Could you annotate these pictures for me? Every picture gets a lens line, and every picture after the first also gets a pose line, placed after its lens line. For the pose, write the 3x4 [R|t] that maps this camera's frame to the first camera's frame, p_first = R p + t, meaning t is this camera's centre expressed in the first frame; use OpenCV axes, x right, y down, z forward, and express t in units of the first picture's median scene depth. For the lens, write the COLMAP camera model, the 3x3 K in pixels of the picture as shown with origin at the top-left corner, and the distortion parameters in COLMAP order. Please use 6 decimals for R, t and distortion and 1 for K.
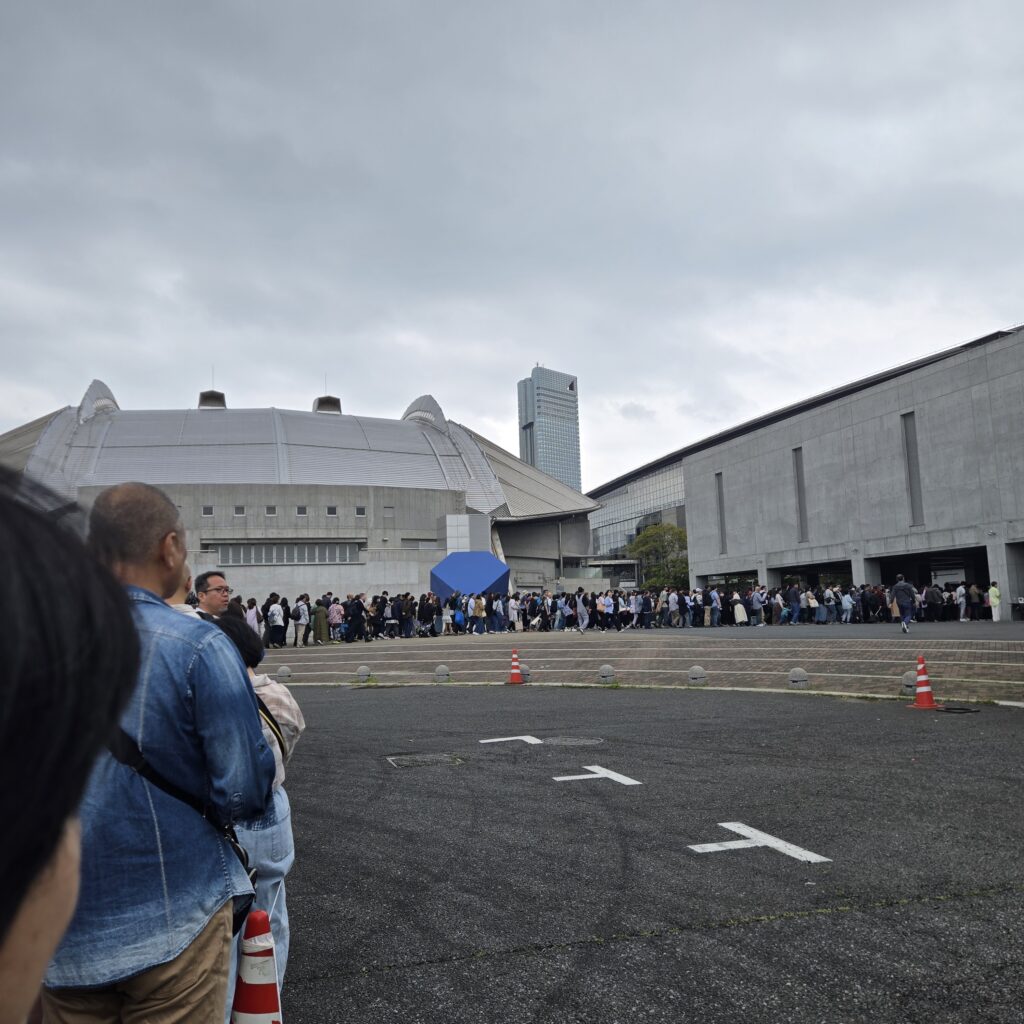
lens RADIAL K [[891.0, 0, 514.7], [0, 891.0, 508.1], [0, 0, 1]] dist [0.110704, -0.099499]
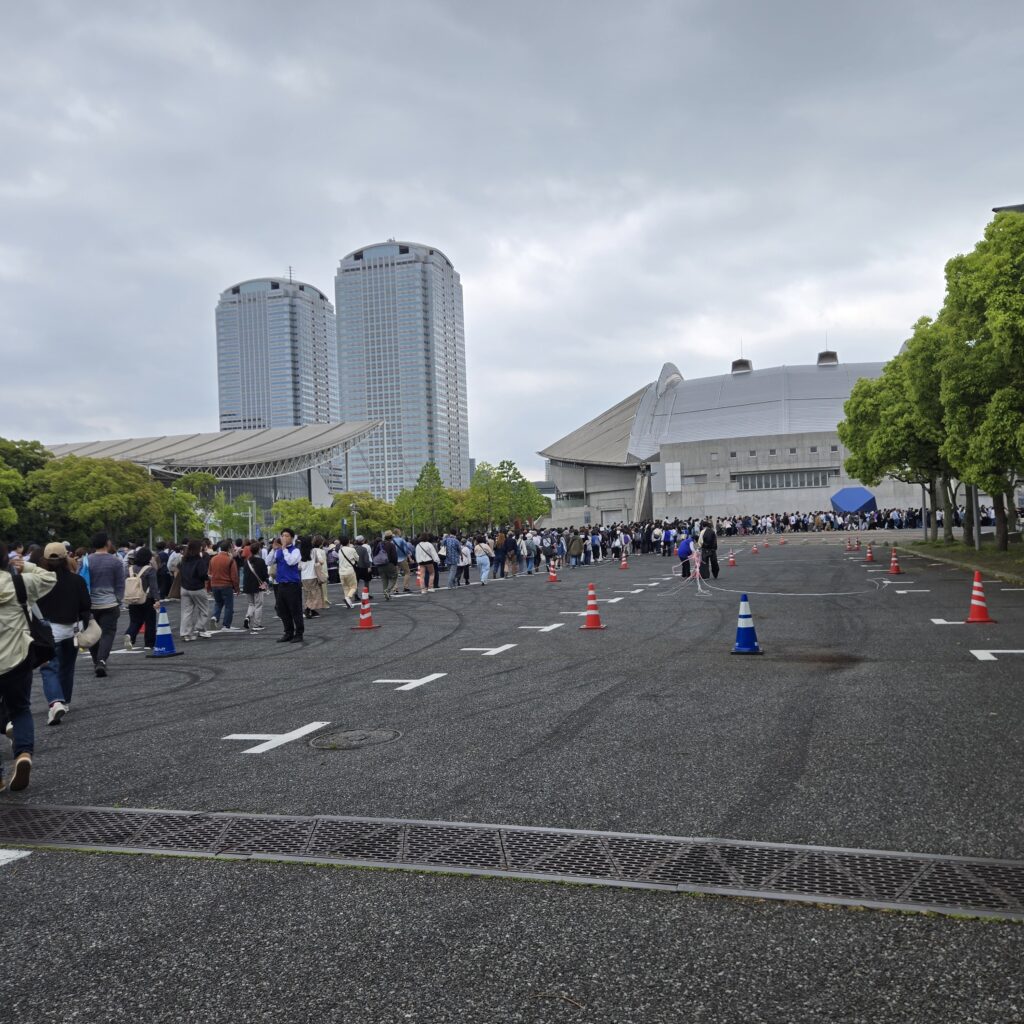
lens RADIAL K [[891.0, 0, 514.7], [0, 891.0, 508.1], [0, 0, 1]] dist [0.110704, -0.099499]
pose [[0.821434, -0.019531, -0.569970, 0.243605], [0.079761, 0.993525, 0.080906, -0.062089], [0.564699, -0.111920, 0.817673, -0.526783]]
